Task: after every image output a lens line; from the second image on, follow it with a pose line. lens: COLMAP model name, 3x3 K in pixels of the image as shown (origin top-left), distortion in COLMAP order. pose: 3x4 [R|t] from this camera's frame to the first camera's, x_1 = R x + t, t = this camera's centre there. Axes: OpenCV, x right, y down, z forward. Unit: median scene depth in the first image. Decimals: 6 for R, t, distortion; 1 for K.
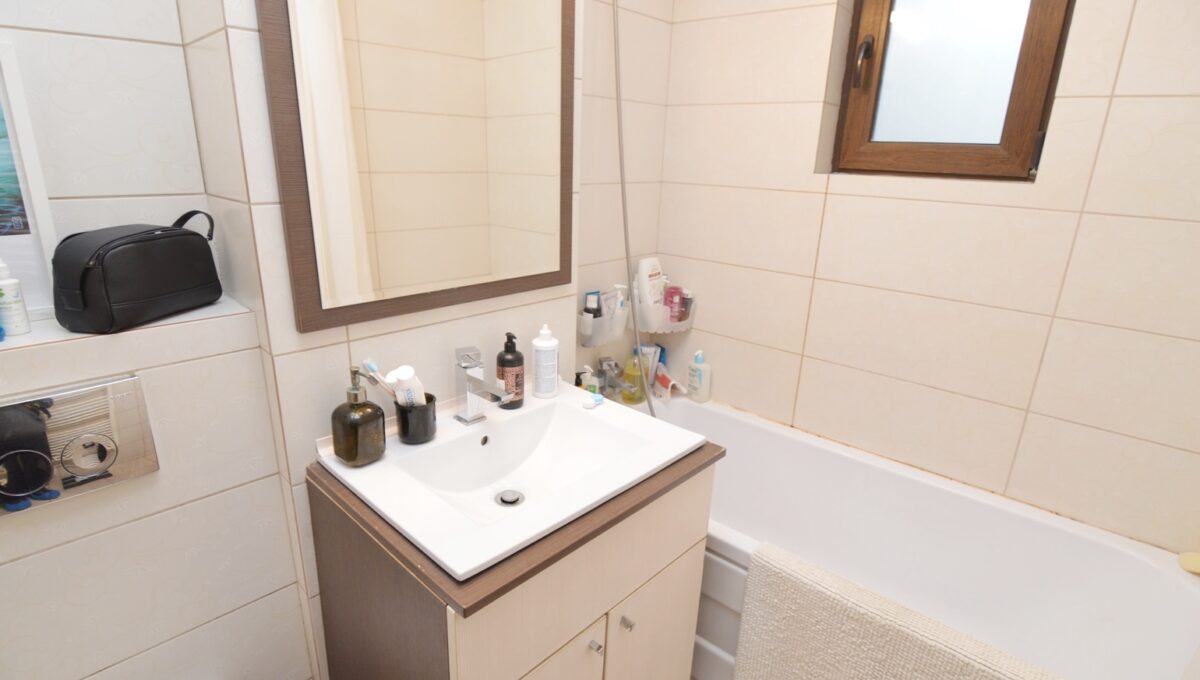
lens RADIAL K [[589.7, 0, 600.4], [0, 589.7, 342.9], [0, 0, 1]] dist [-0.011948, -0.006462]
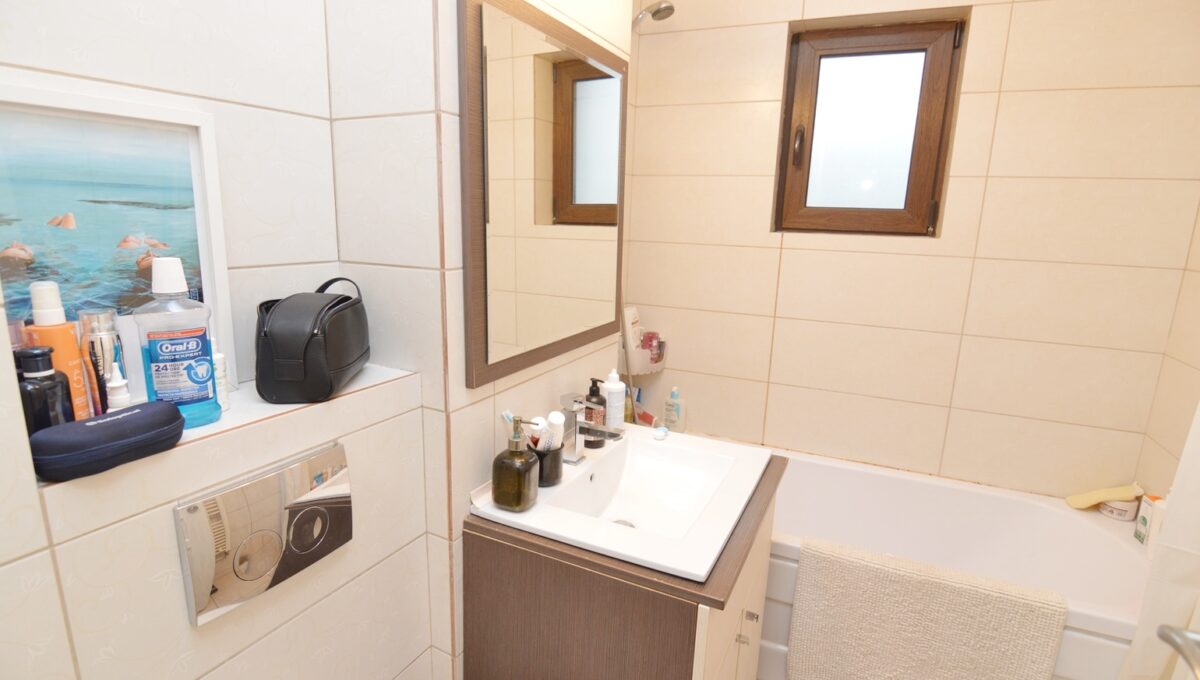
lens RADIAL K [[589.7, 0, 596.0], [0, 589.7, 341.7], [0, 0, 1]] dist [-0.011948, -0.006462]
pose [[0.957201, -0.064245, 0.282204, -0.419710], [0.089889, 0.992824, -0.078874, 0.002714], [-0.275111, 0.100866, 0.956107, -0.060606]]
